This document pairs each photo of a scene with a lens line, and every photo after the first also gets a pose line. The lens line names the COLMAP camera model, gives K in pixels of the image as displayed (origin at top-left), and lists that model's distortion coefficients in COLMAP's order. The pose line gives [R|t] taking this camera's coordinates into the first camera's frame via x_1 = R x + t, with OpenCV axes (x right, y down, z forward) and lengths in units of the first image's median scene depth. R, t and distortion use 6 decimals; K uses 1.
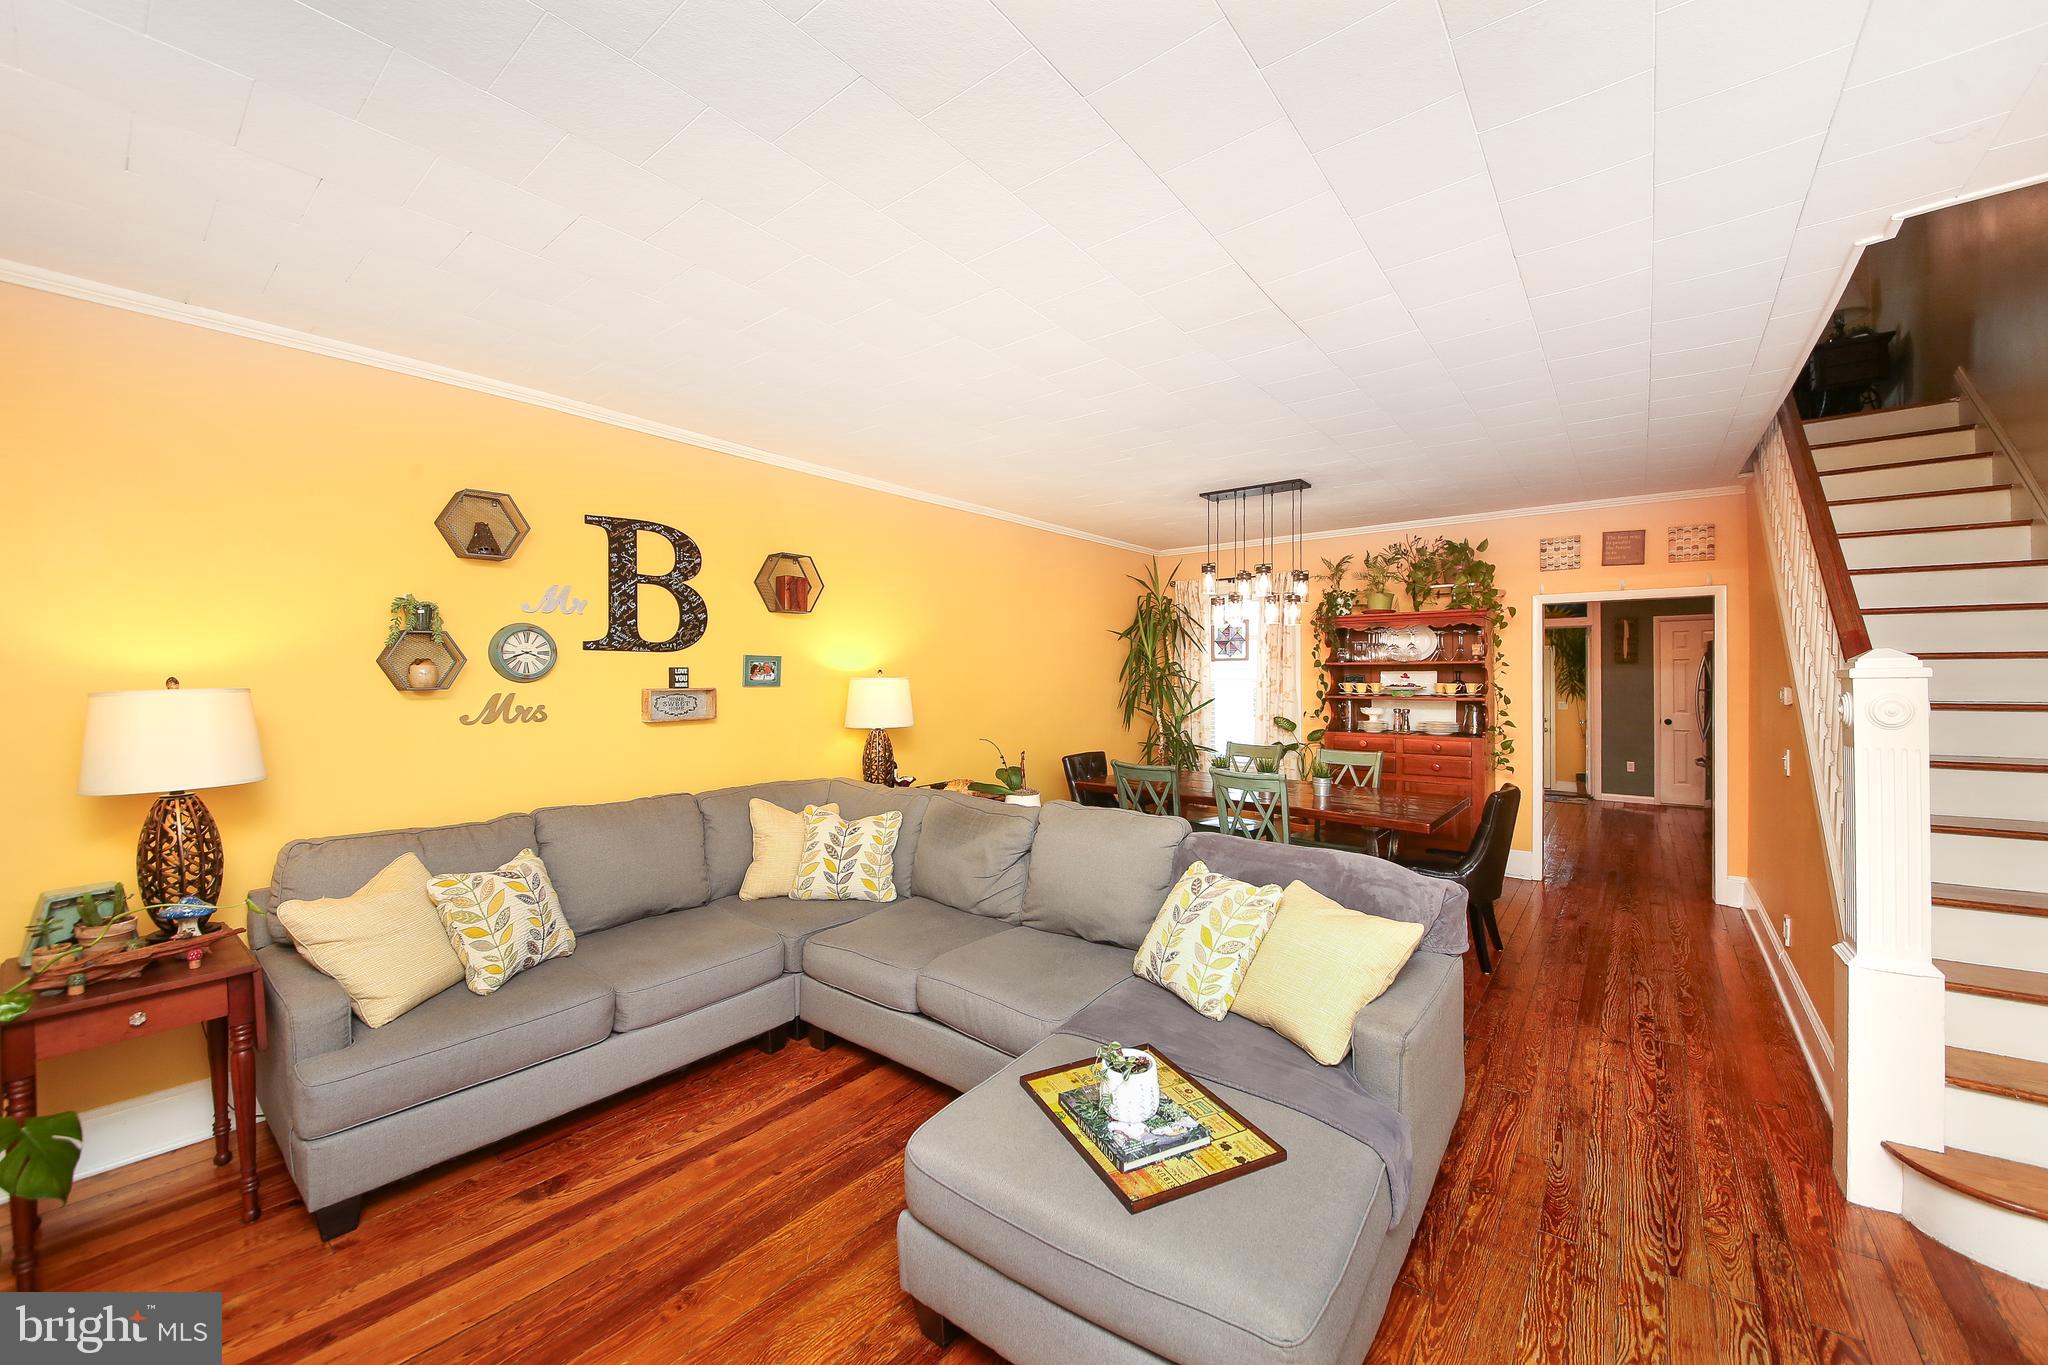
lens RADIAL K [[782.4, 0, 1003.3], [0, 782.4, 680.1], [0, 0, 1]] dist [0.002872, -0.001897]
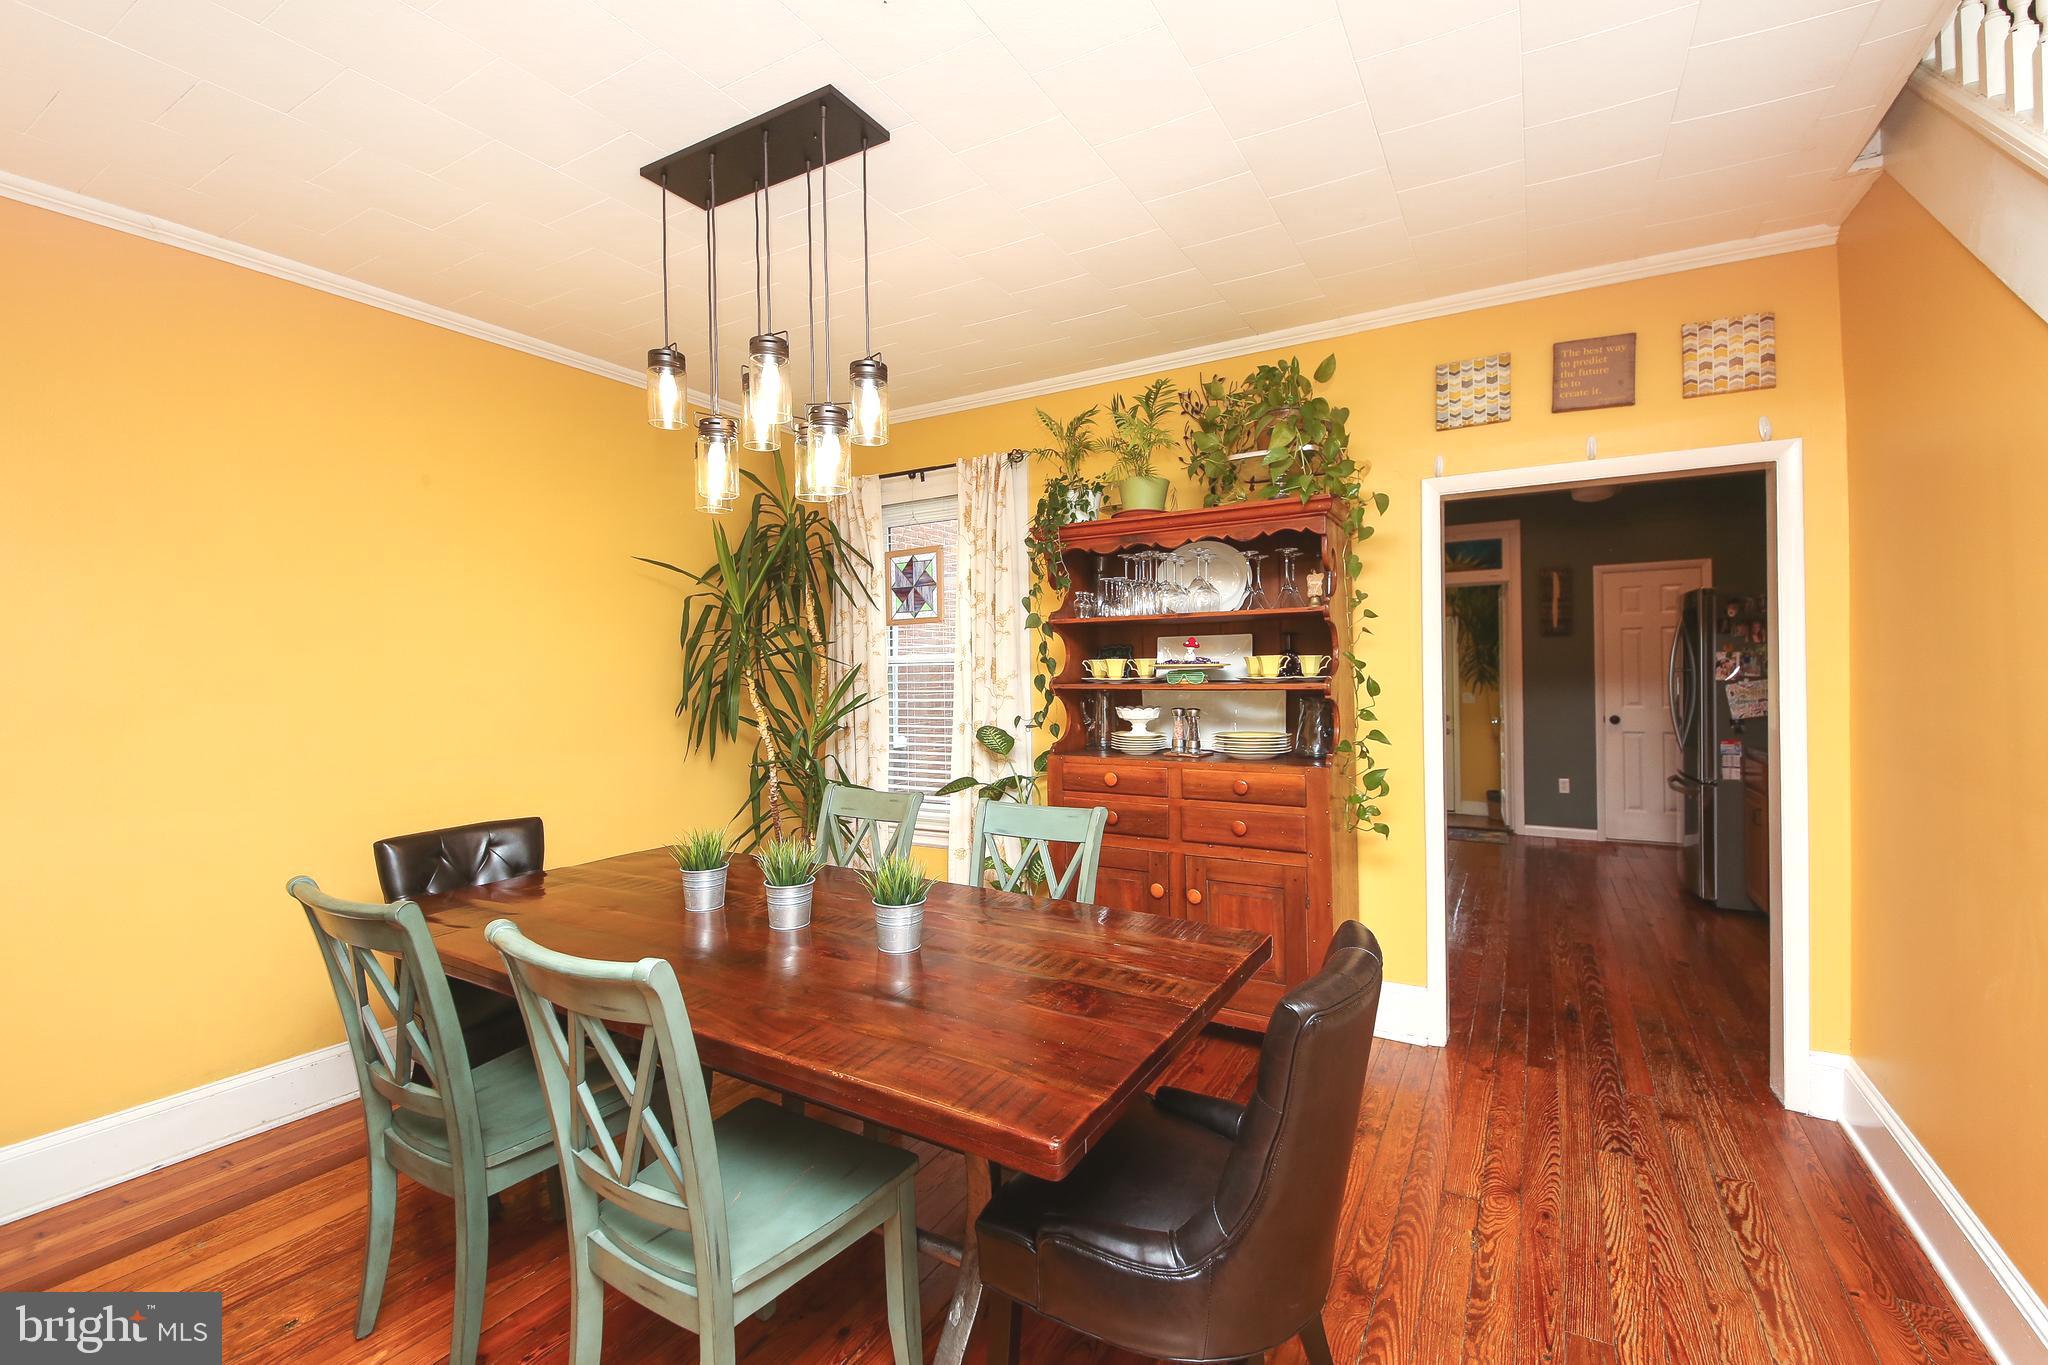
lens RADIAL K [[894.3, 0, 982.6], [0, 894.3, 675.2], [0, 0, 1]] dist [-0.002141, -0.000659]
pose [[0.991901, -0.009798, 0.126635, 0.298304], [0.009977, 0.999950, -0.000783, 0.014299], [-0.126621, 0.002041, 0.991949, 0.433002]]
